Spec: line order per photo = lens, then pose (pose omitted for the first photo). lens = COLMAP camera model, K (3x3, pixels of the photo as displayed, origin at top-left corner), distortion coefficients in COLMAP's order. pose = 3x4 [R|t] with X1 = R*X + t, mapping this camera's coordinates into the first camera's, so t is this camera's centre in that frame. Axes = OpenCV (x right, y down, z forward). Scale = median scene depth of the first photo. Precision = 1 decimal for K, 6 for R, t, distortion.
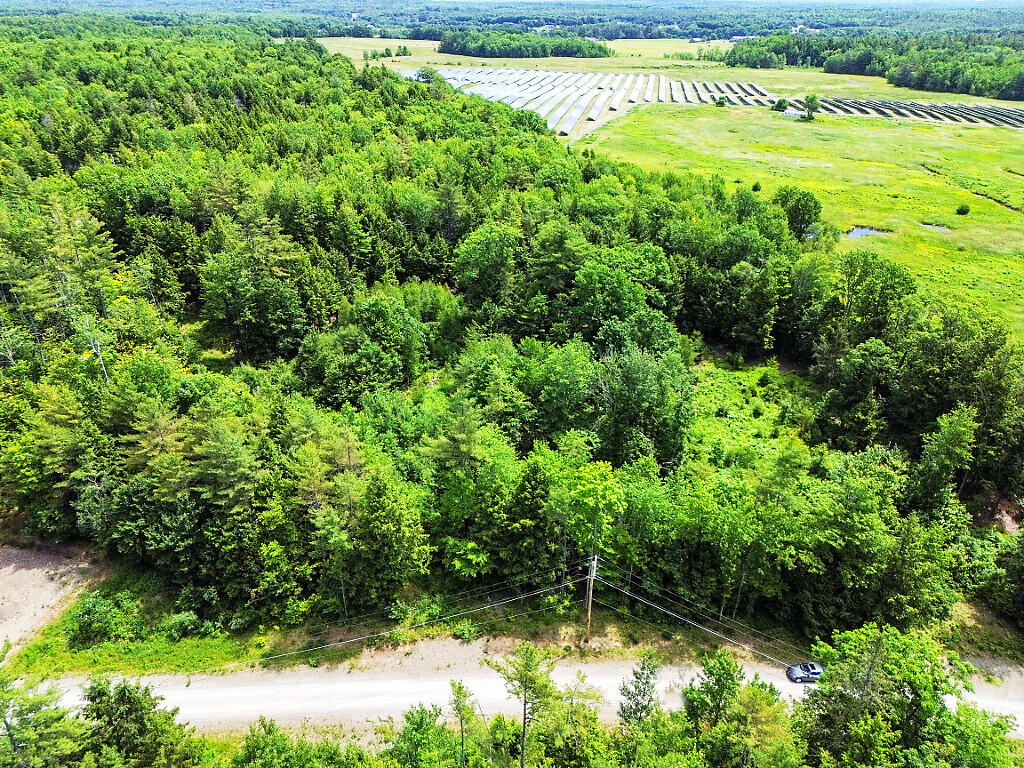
lens RADIAL K [[721.7, 0, 507.1], [0, 721.7, 377.1], [0, 0, 1]] dist [0.048257, -0.037790]
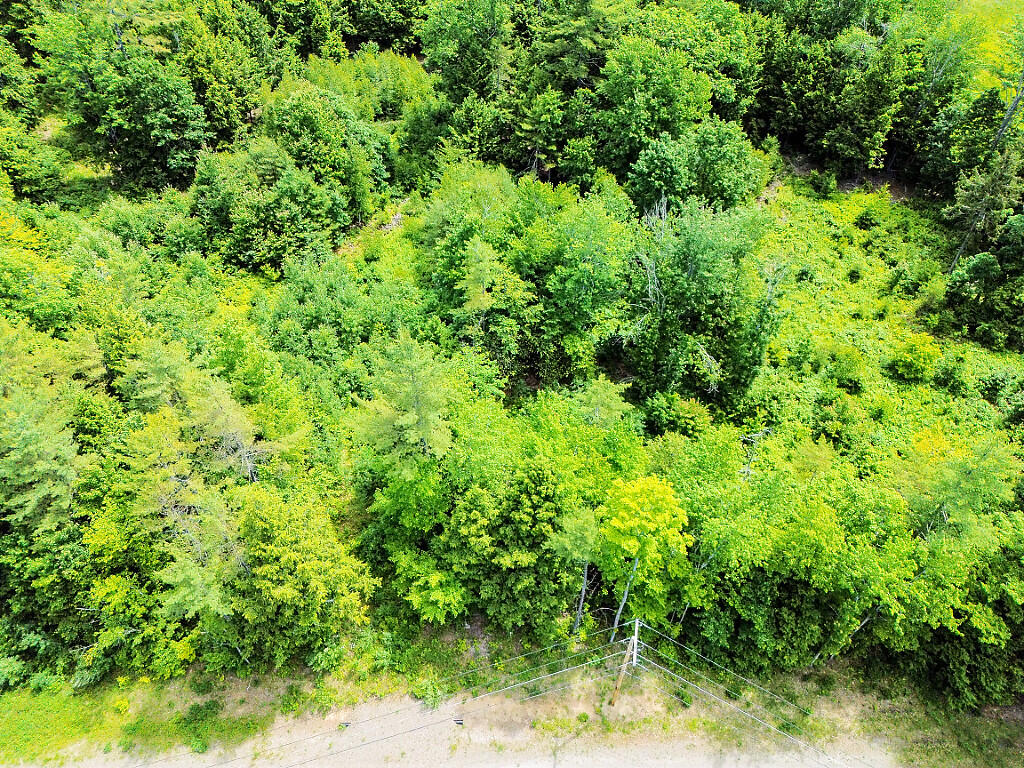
lens RADIAL K [[721.7, 0, 511.7], [0, 721.7, 381.9], [0, 0, 1]] dist [0.048257, -0.037790]
pose [[0.999995, 0.001679, 0.002780, 0.010893], [-0.002511, 0.942560, 0.334026, -0.098809], [-0.002059, -0.334032, 0.942560, 0.338209]]
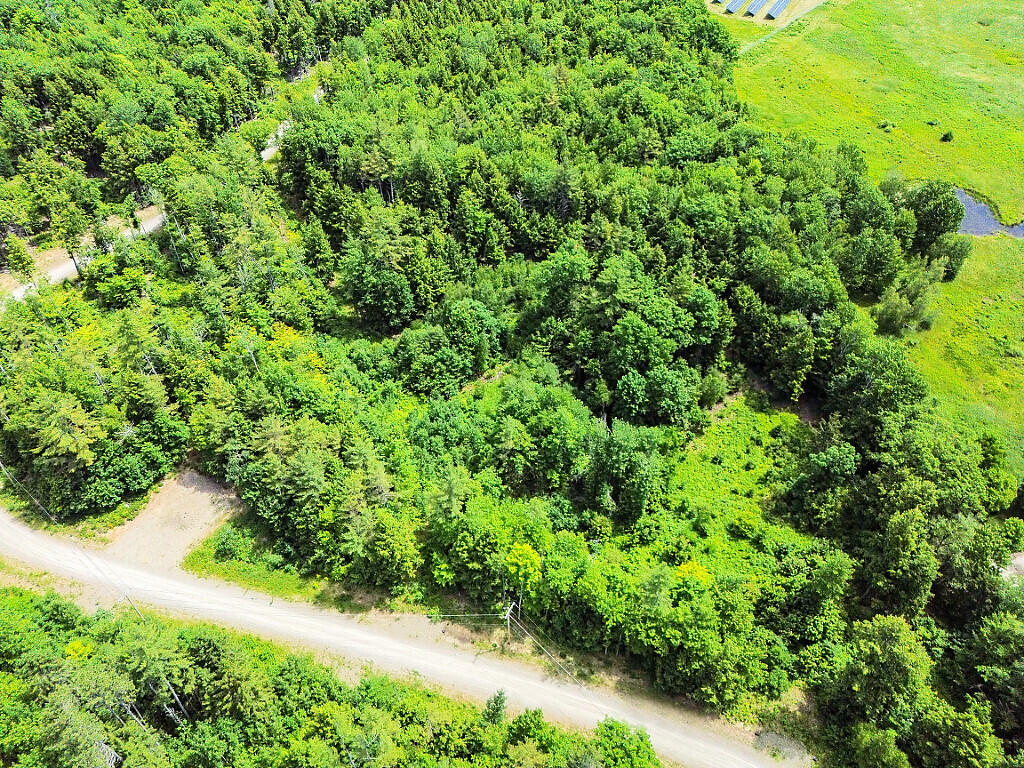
lens RADIAL K [[721.7, 0, 507.5], [0, 721.7, 377.3], [0, 0, 1]] dist [0.048257, -0.037790]
pose [[0.949498, 0.194762, -0.246010, 0.264018], [-0.122457, 0.951878, 0.280950, -0.413769], [0.288890, -0.236636, 0.927656, -0.182125]]
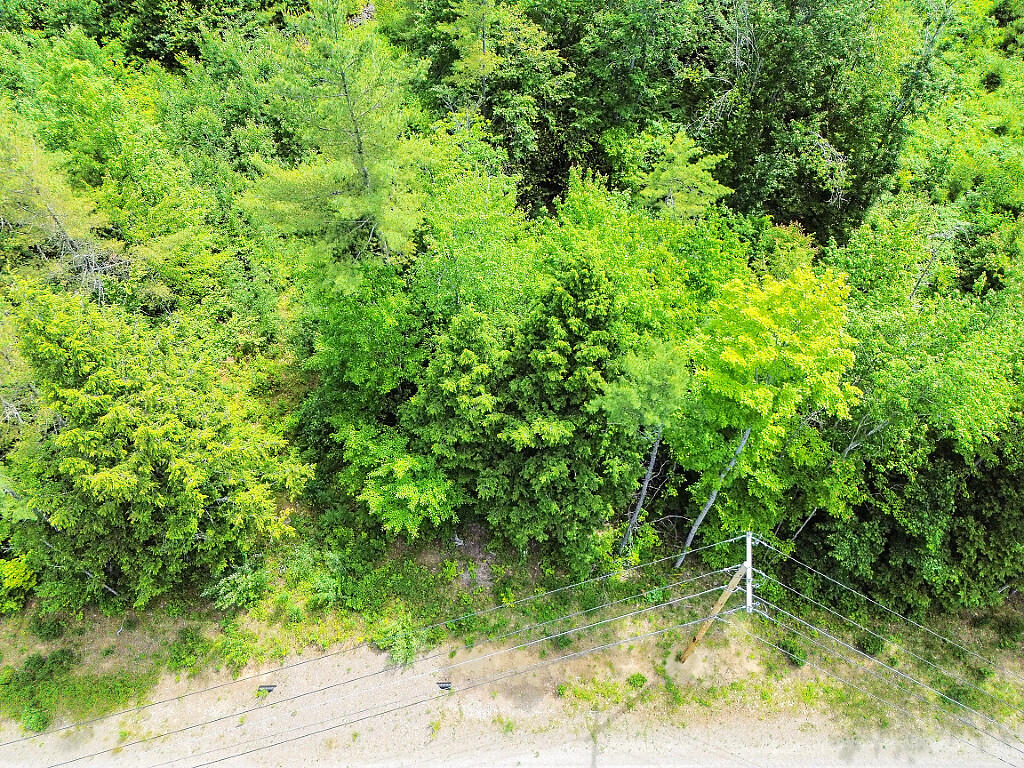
lens RADIAL K [[721.7, 0, 513.3], [0, 721.7, 382.9], [0, 0, 1]] dist [0.048257, -0.037790]
pose [[0.999965, 0.008271, 0.000783, 0.005926], [-0.007790, 0.900628, 0.434520, 0.021158], [0.002889, -0.434511, 0.900662, 0.491600]]
